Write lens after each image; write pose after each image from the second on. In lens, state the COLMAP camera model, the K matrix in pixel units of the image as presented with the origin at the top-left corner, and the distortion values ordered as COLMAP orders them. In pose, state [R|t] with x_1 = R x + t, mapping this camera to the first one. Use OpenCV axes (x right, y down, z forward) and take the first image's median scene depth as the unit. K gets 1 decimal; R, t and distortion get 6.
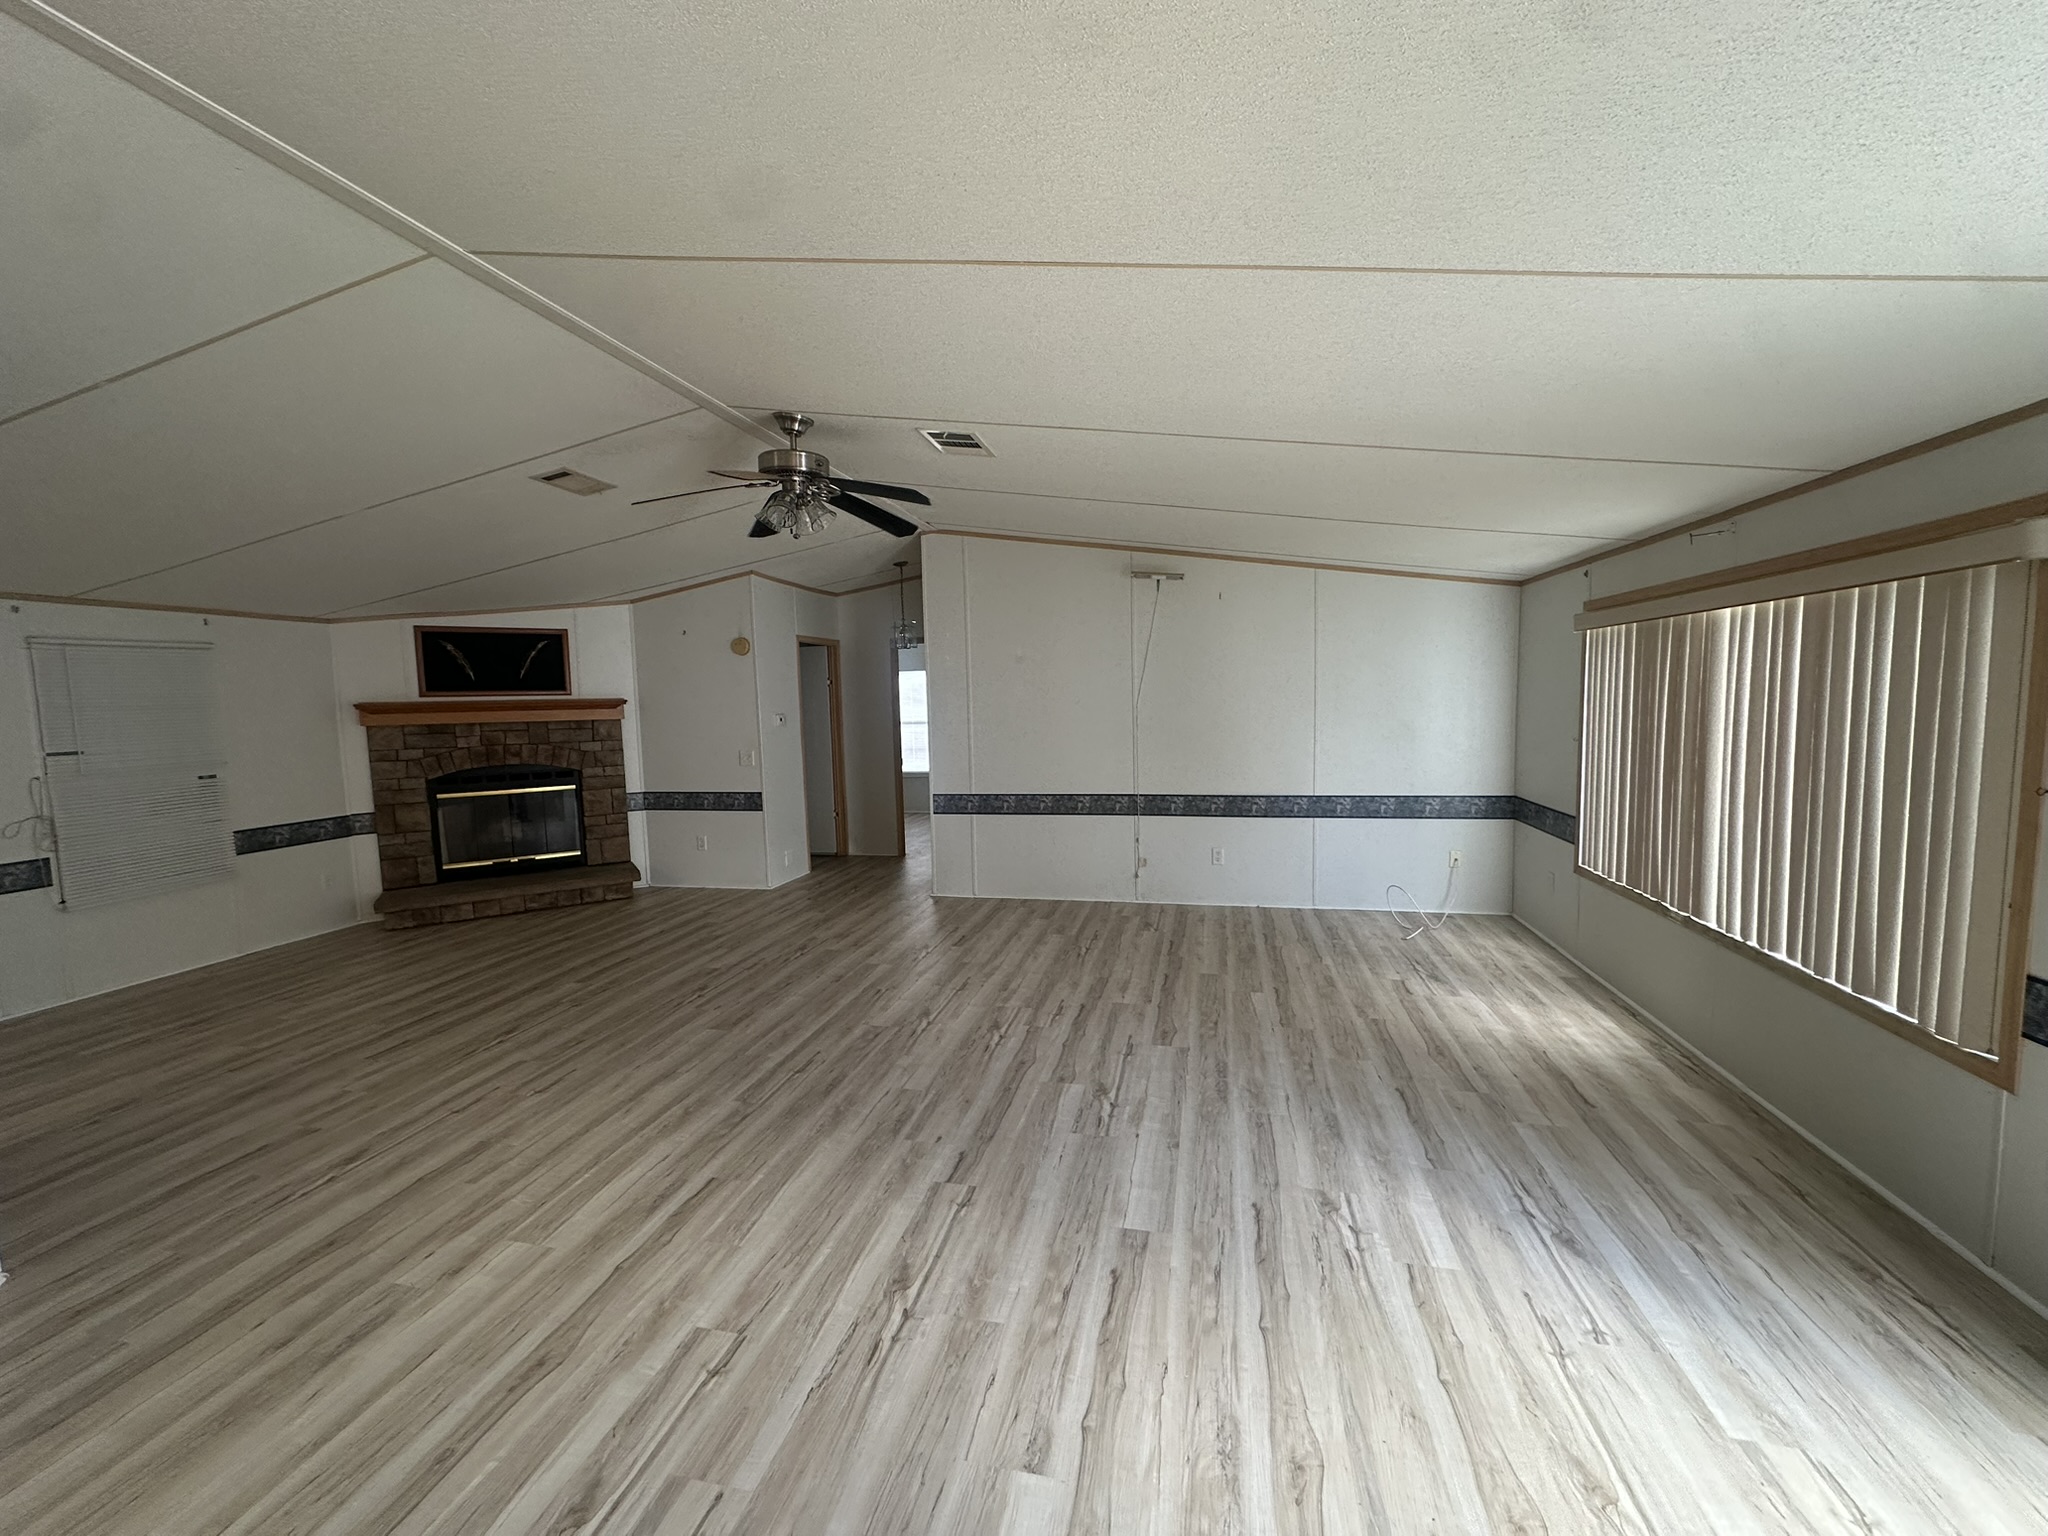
lens RADIAL K [[815.6, 0, 1027.7], [0, 815.6, 772.6], [0, 0, 1]] dist [-0.001888, 0.000119]
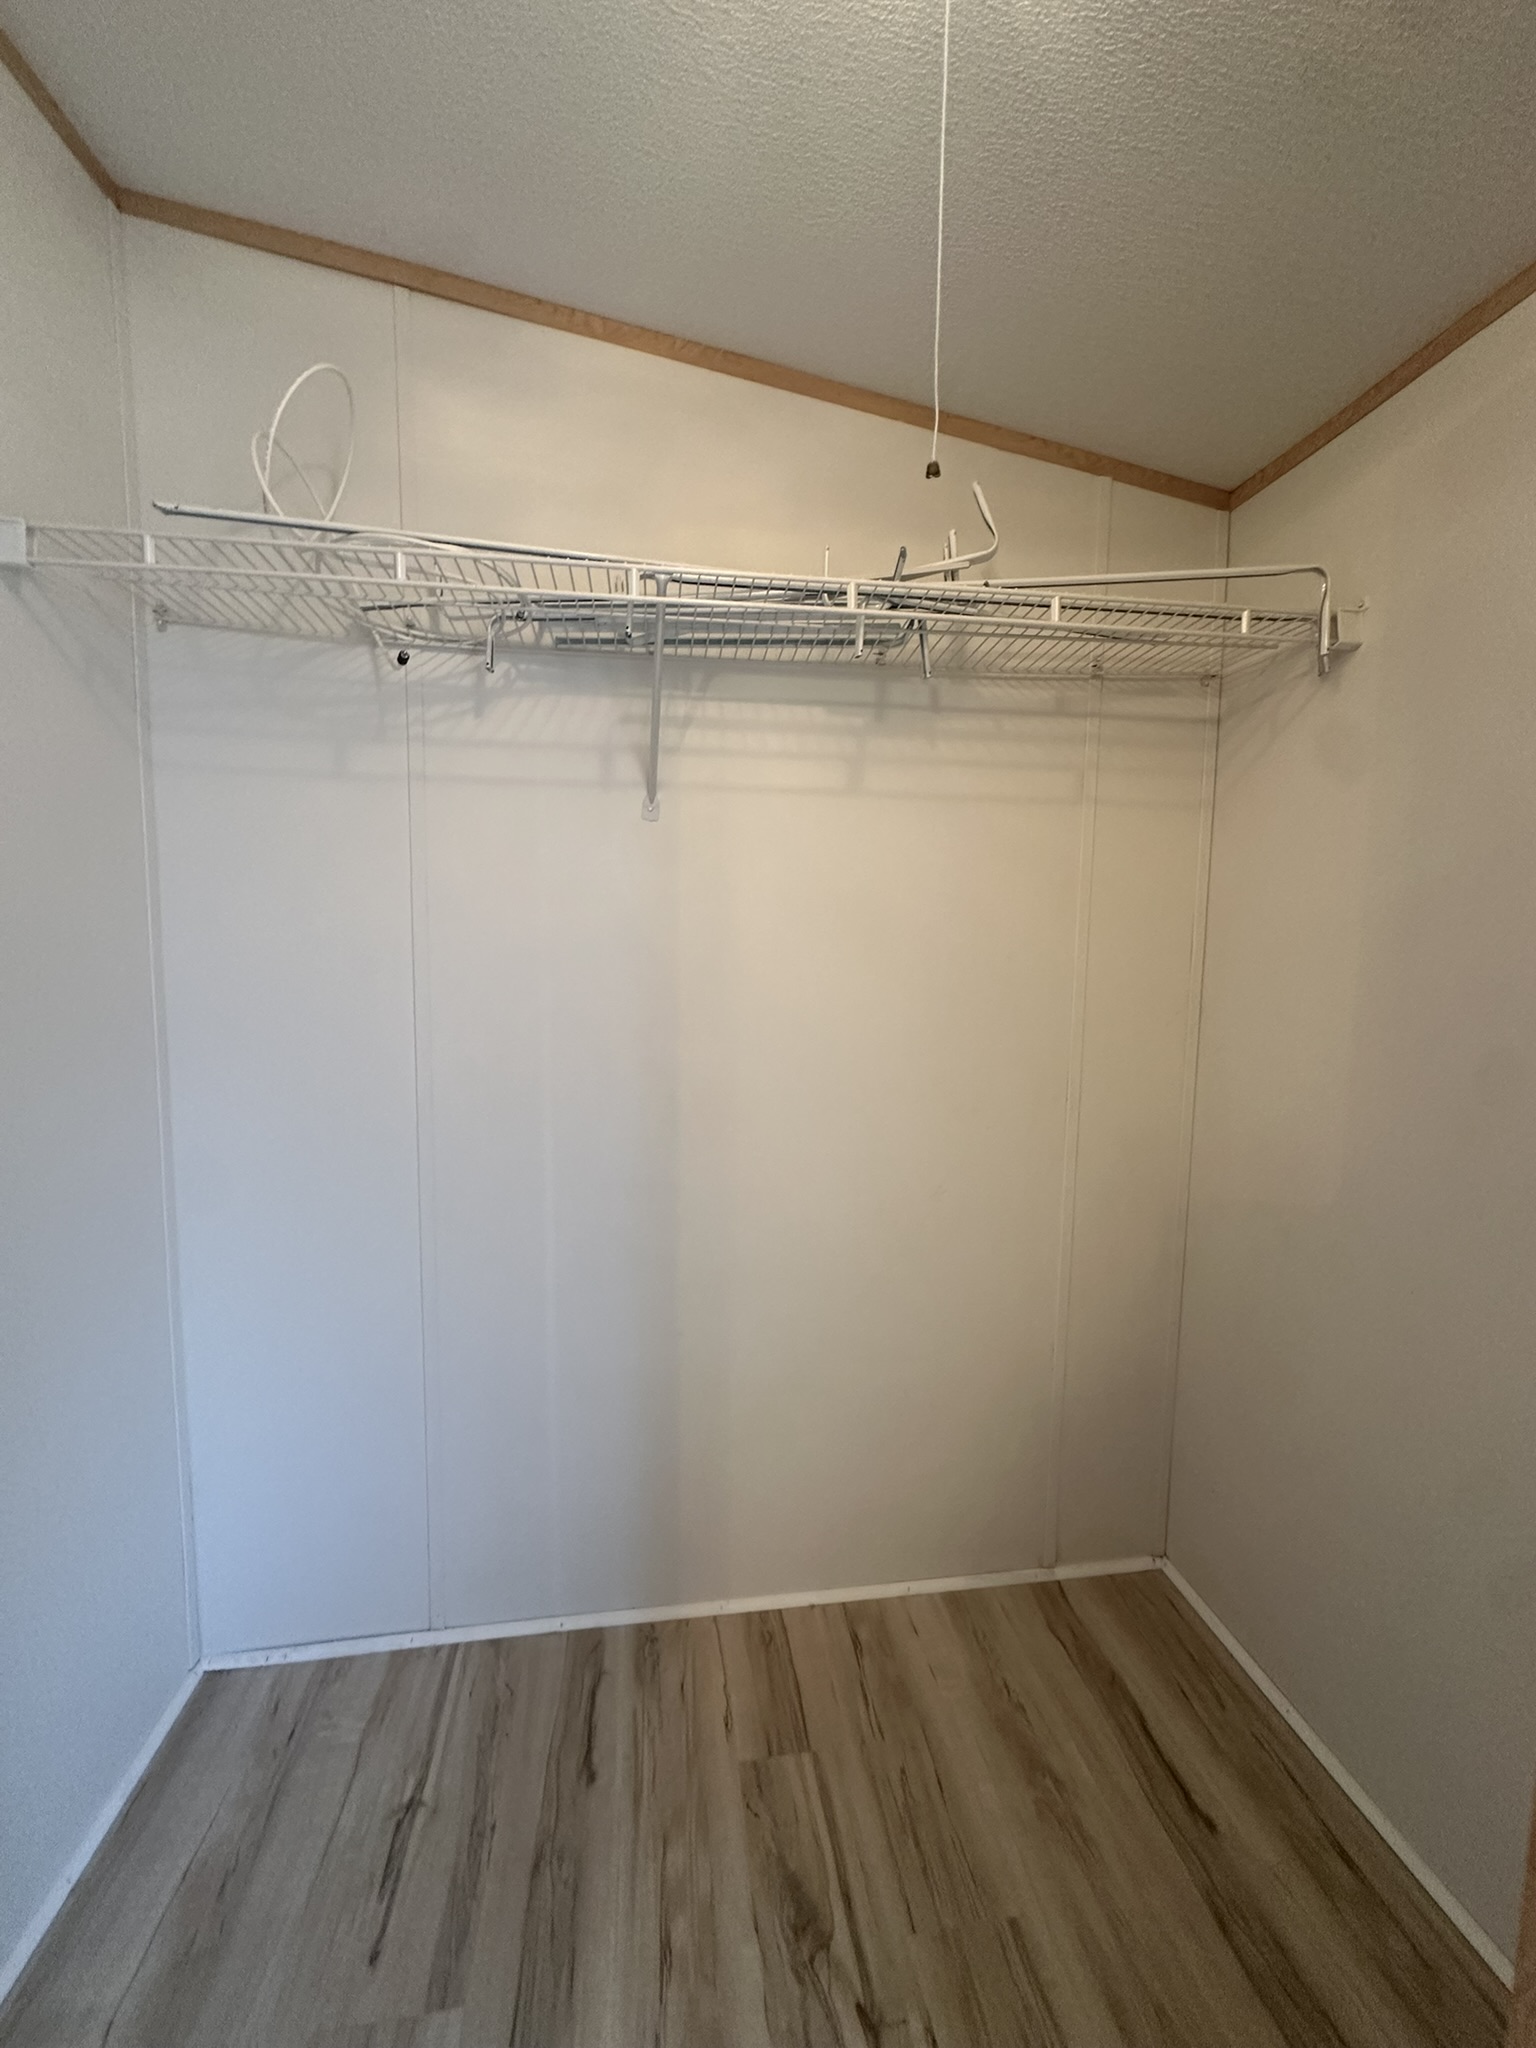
lens RADIAL K [[815.6, 0, 767.5], [0, 815.6, 1024.2], [0, 0, 1]] dist [-0.001888, 0.000119]
pose [[-0.929464, 0.072602, -0.361698, 0.310575], [0.000871, 0.980873, 0.194646, -0.055591], [0.368911, 0.180602, -0.911750, 1.364094]]
